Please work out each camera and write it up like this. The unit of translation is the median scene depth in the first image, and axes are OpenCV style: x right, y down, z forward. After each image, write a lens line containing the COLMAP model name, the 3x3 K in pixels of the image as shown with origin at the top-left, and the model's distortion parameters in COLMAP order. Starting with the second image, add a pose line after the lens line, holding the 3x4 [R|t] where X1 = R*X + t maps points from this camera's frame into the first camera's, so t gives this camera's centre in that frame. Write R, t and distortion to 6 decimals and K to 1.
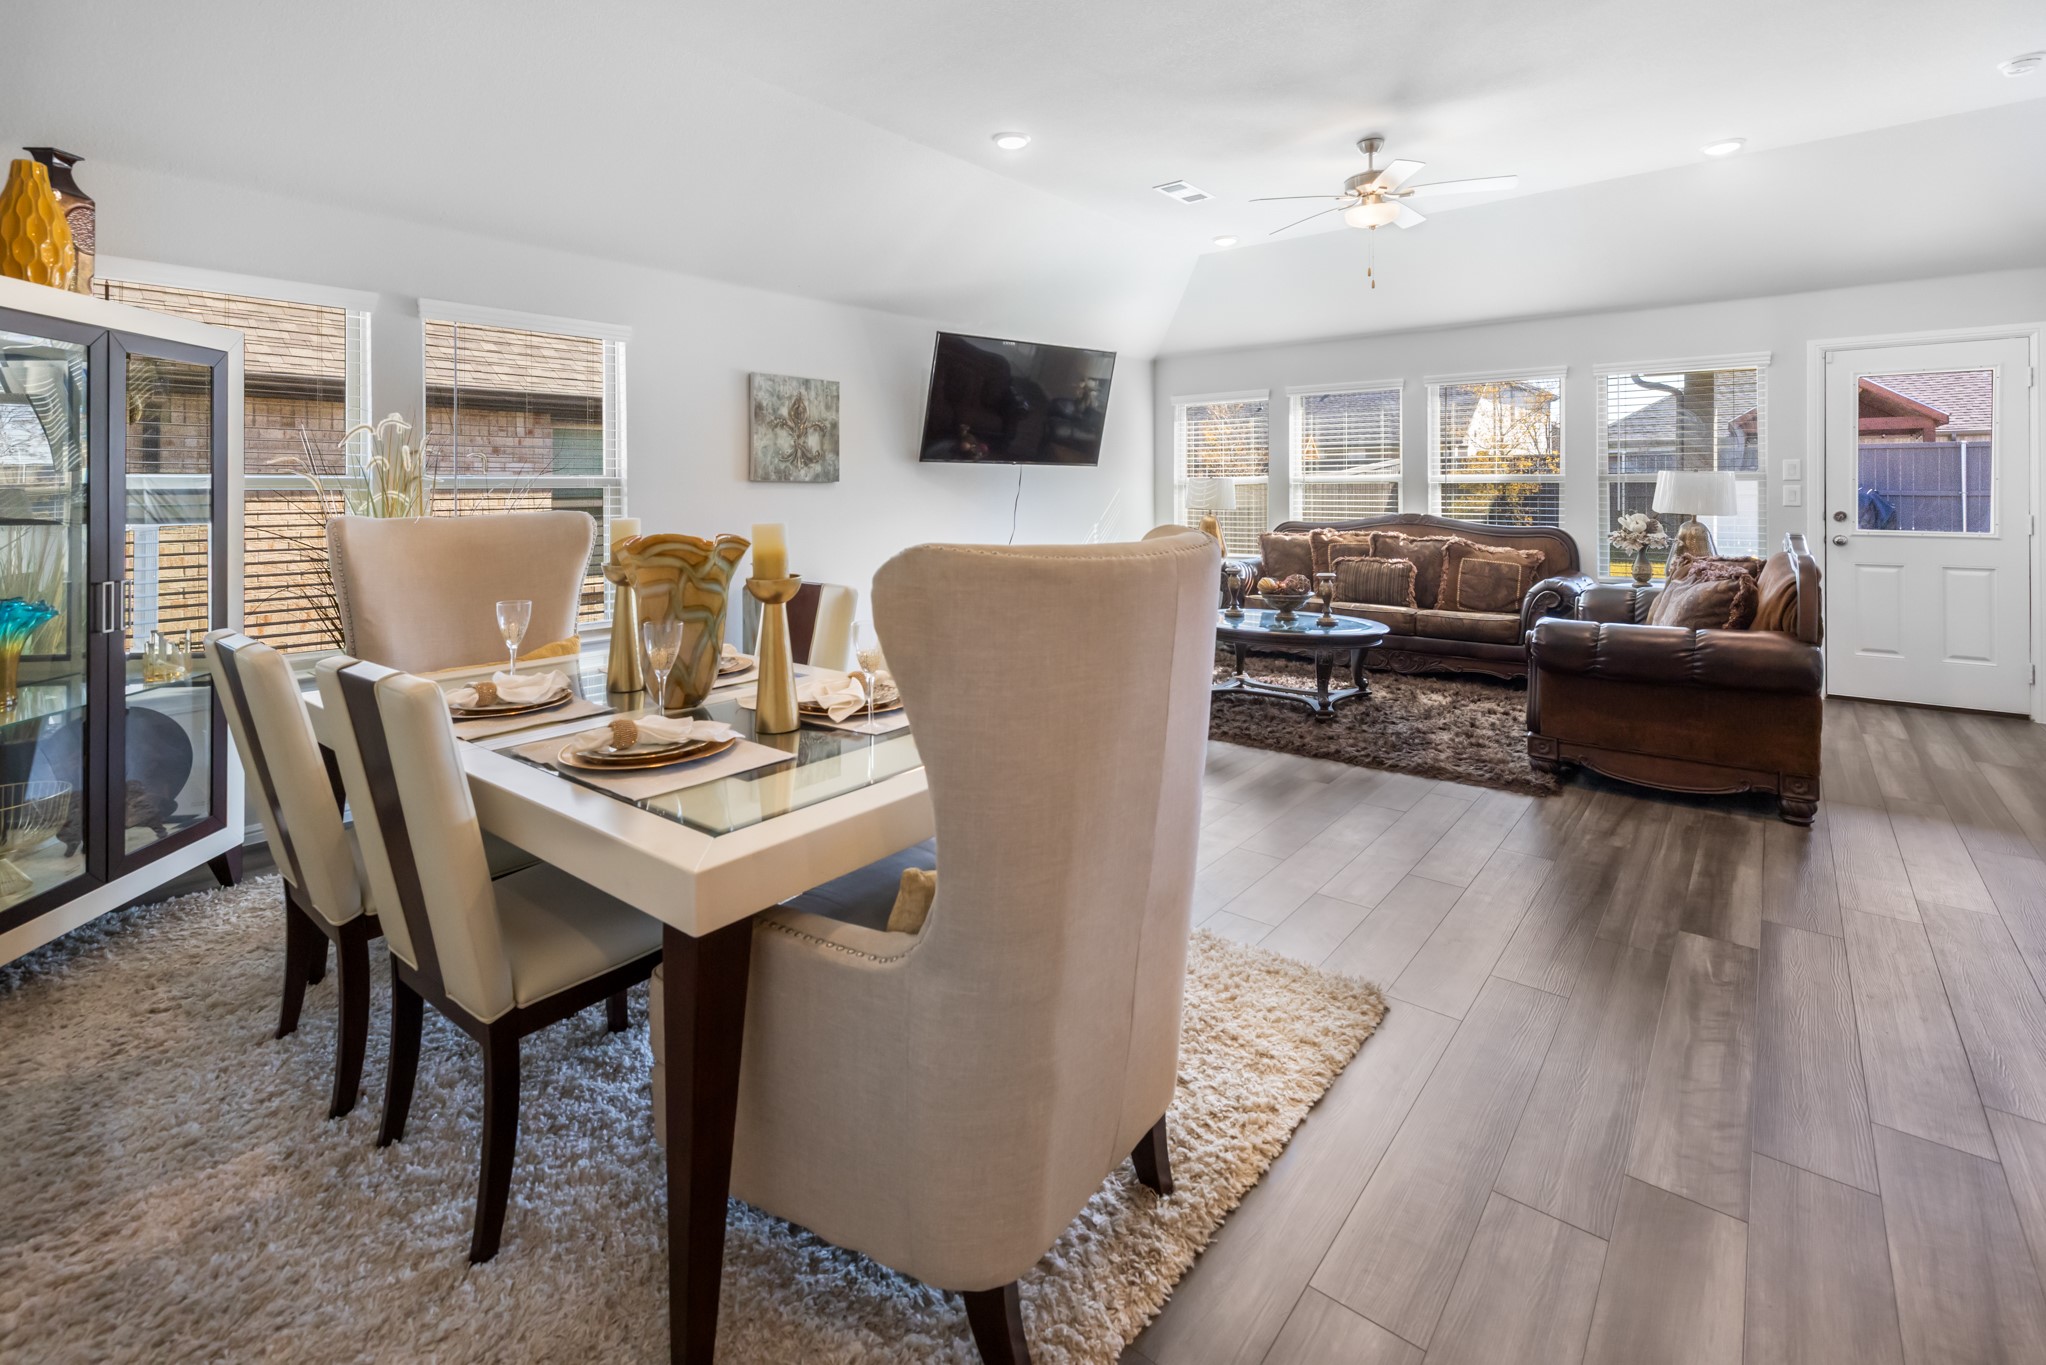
lens RADIAL K [[905.8, 0, 1015.5], [0, 905.8, 492.6], [0, 0, 1]] dist [0.001802, 0.000543]
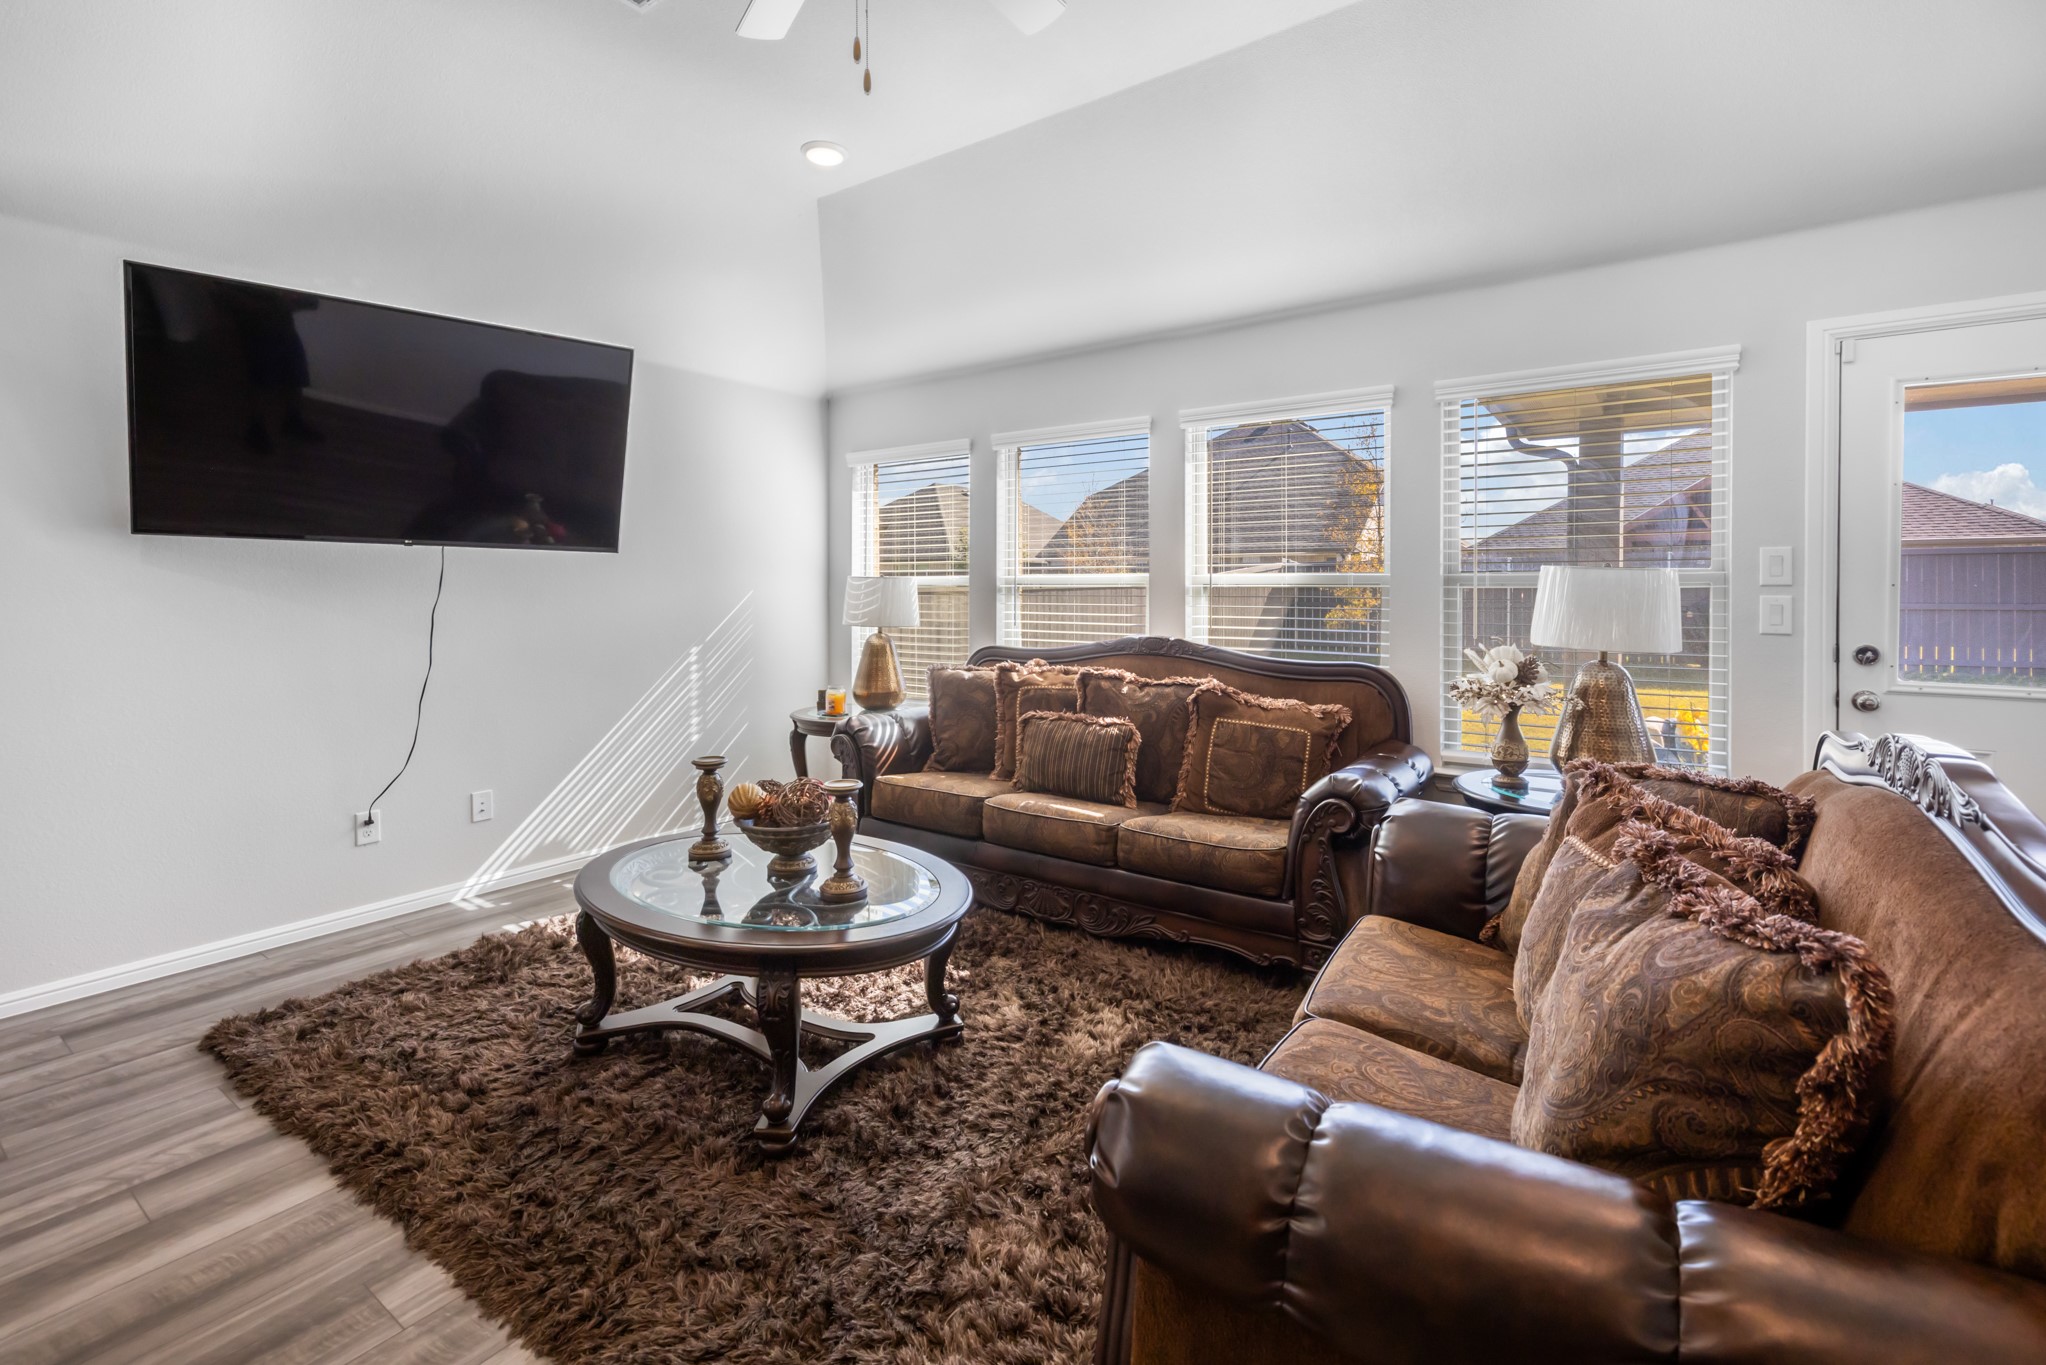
lens RADIAL K [[883.8, 0, 1025.2], [0, 883.8, 597.4], [0, 0, 1]] dist [-0.001009, -0.000076]
pose [[0.996373, 0.006727, 0.084831, 0.324731], [-0.006825, 0.999976, 0.000865, -0.003571], [-0.084824, -0.001441, 0.996395, 0.454242]]
